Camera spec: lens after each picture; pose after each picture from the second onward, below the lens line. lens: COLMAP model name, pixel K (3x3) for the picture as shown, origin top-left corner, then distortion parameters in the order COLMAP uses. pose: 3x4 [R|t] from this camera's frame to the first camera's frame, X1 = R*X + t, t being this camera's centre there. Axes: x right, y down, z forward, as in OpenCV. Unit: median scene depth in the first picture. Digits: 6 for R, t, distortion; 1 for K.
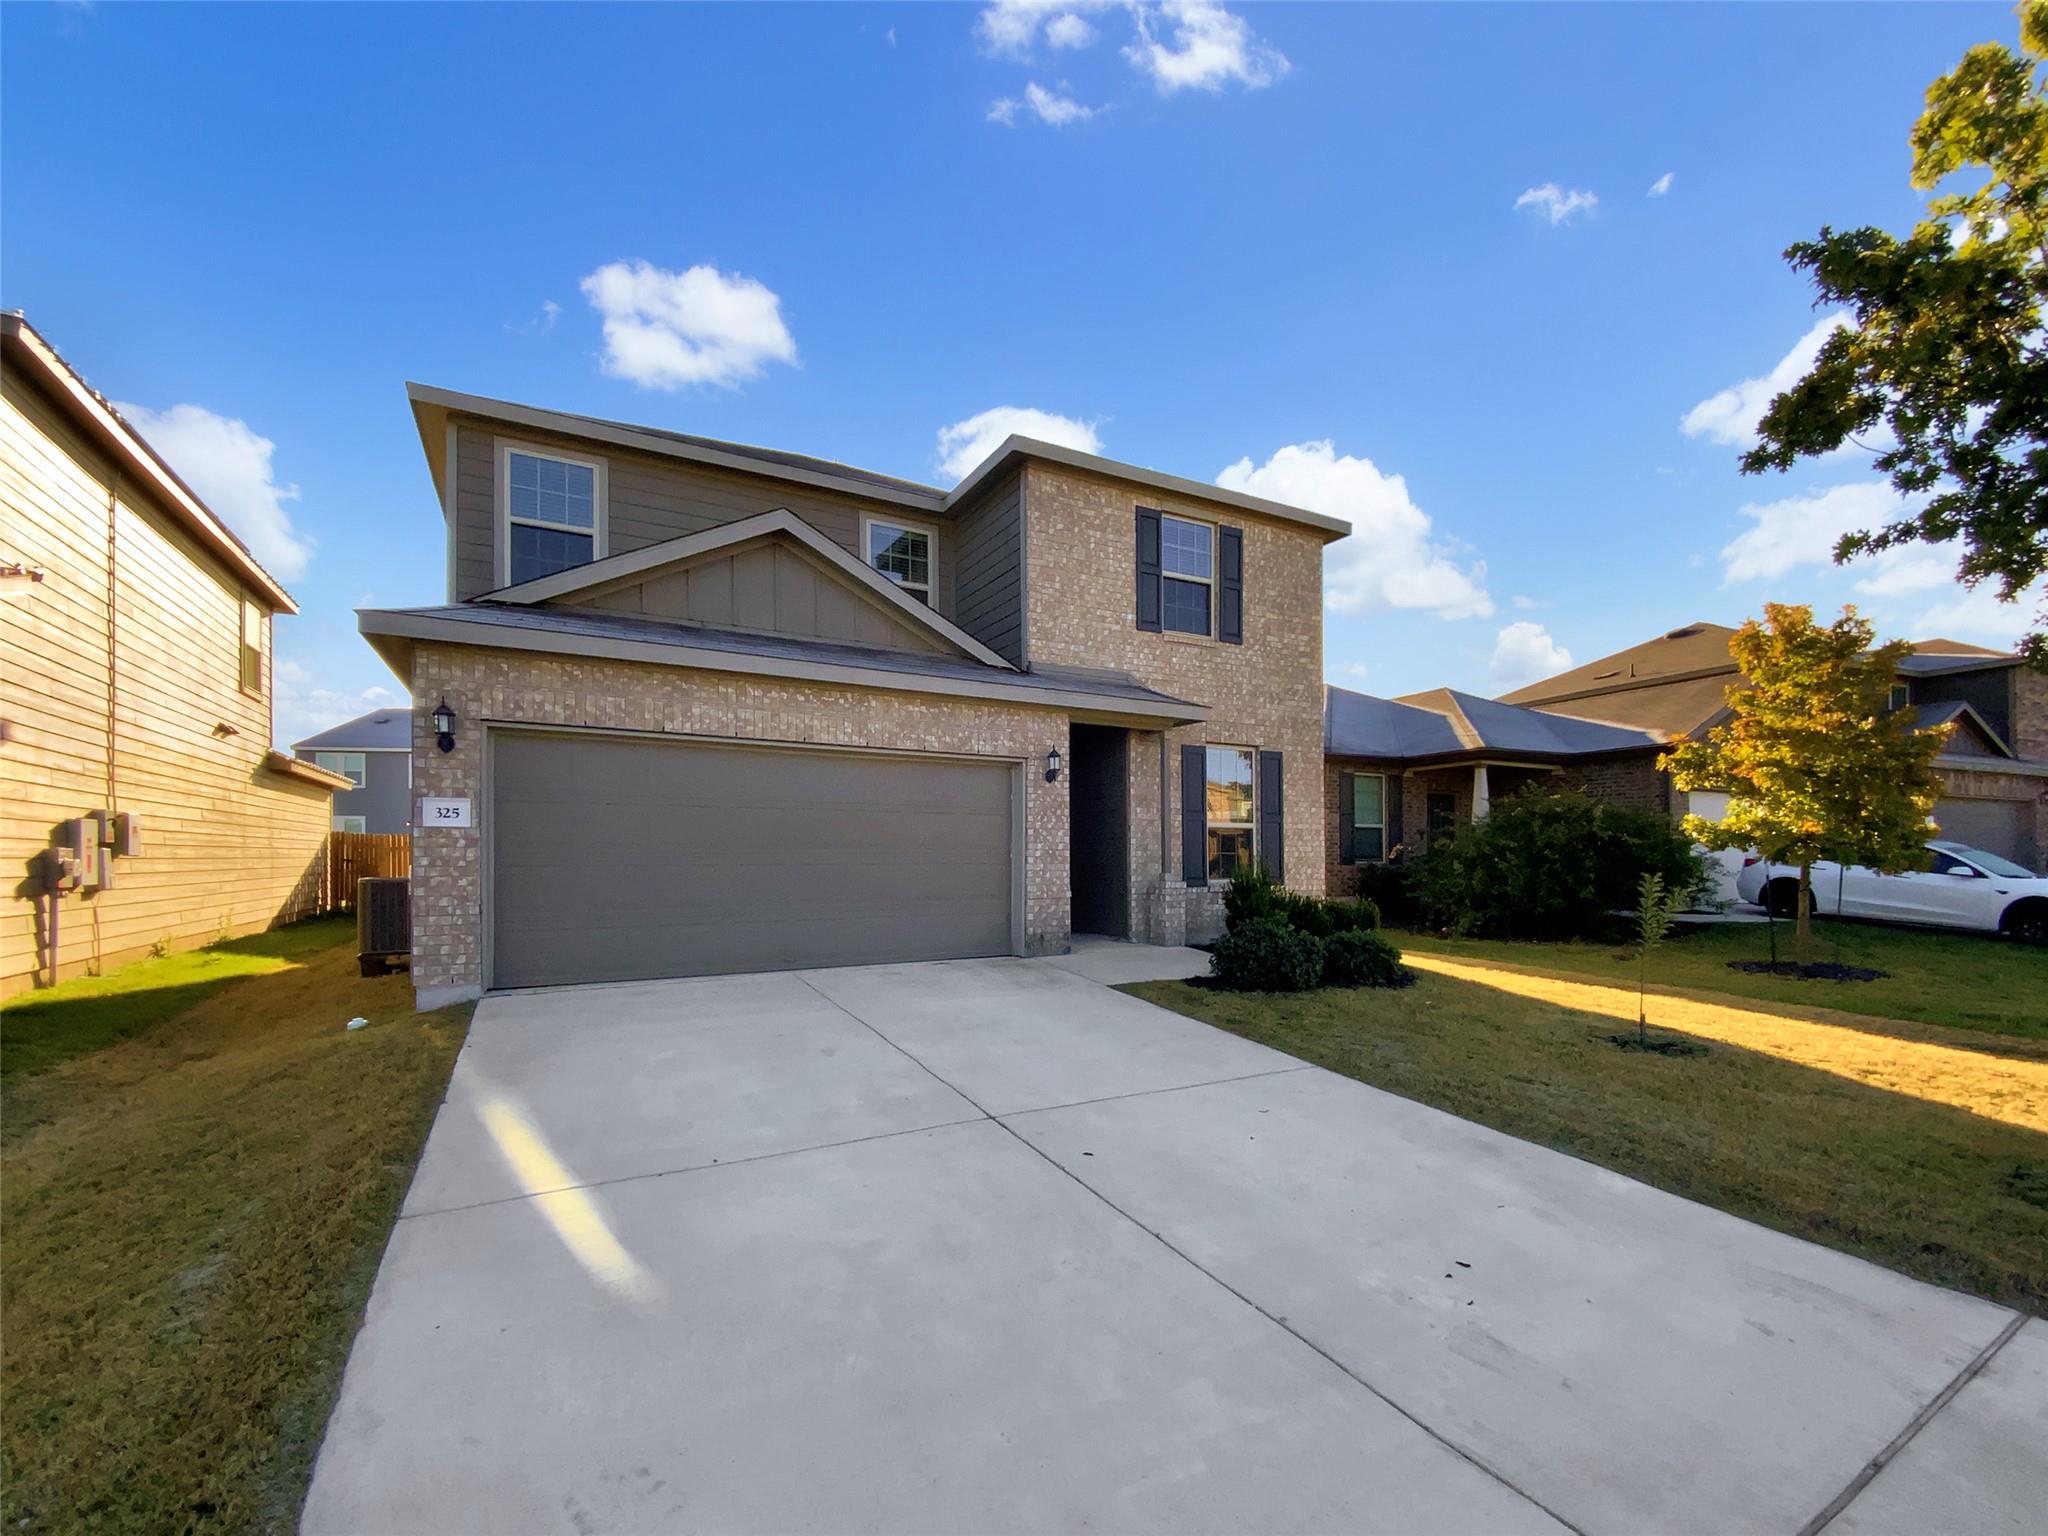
lens RADIAL K [[895.7, 0, 1003.5], [0, 895.7, 806.8], [0, 0, 1]] dist [-0.008265, 0.001617]
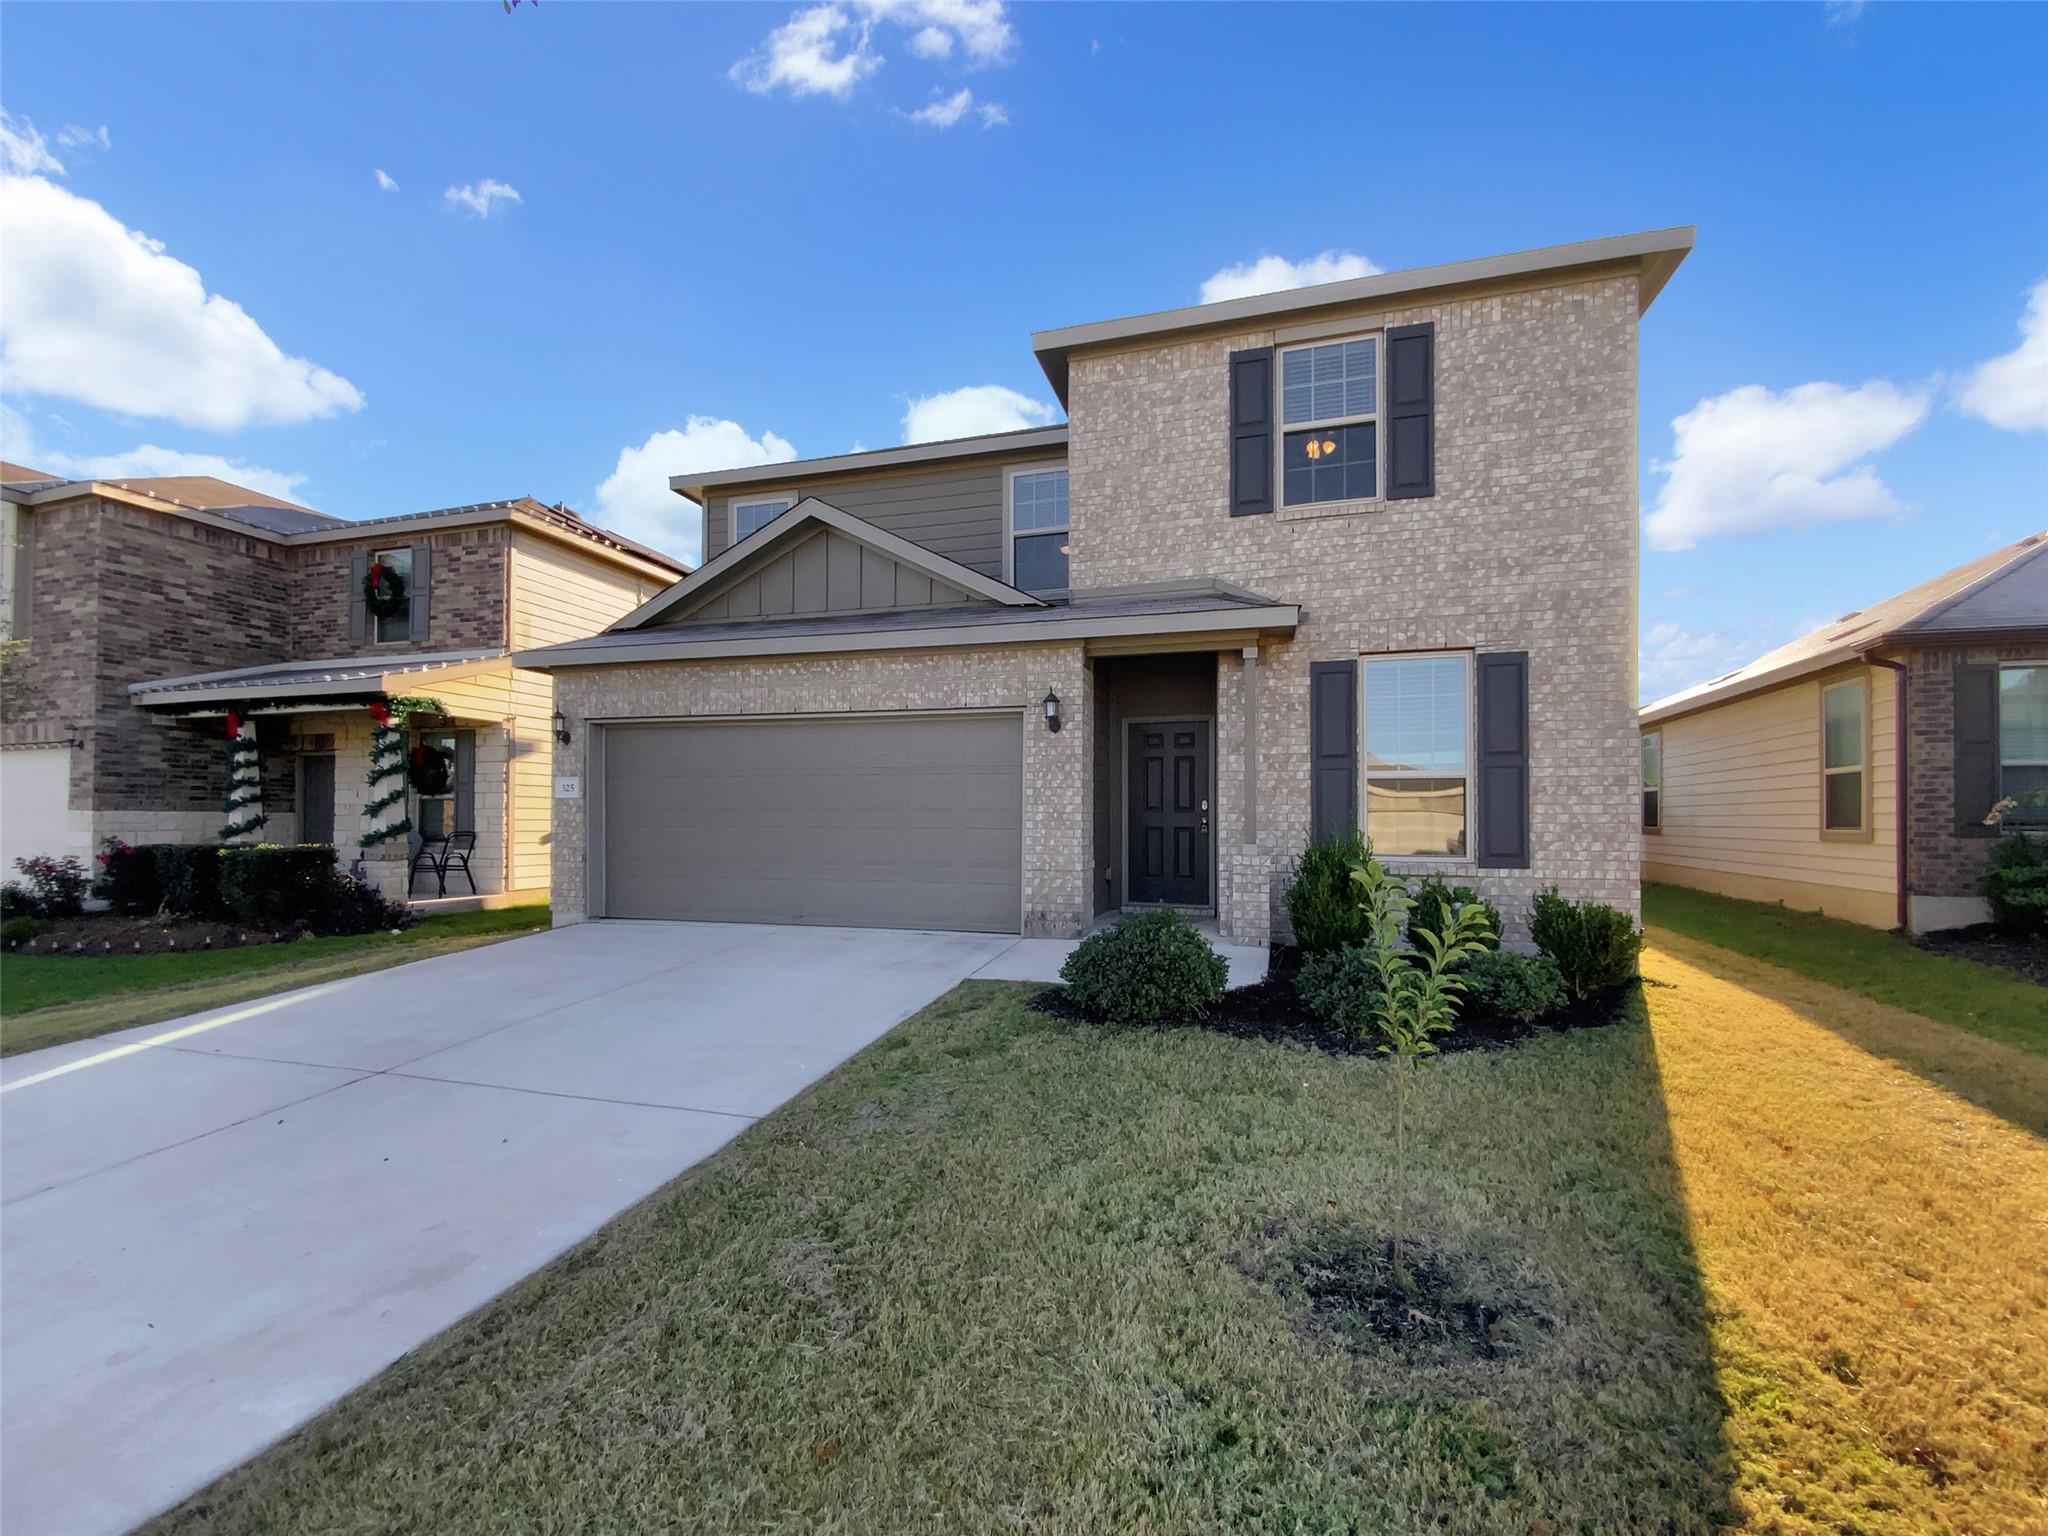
lens RADIAL K [[895.7, 0, 1020.5], [0, 895.7, 766.2], [0, 0, 1]] dist [-0.008265, 0.001617]
pose [[0.688168, -0.041264, -0.724377, 0.573541], [0.039077, 0.999040, -0.019786, 0.017898], [0.724498, -0.014690, 0.689120, 0.362528]]
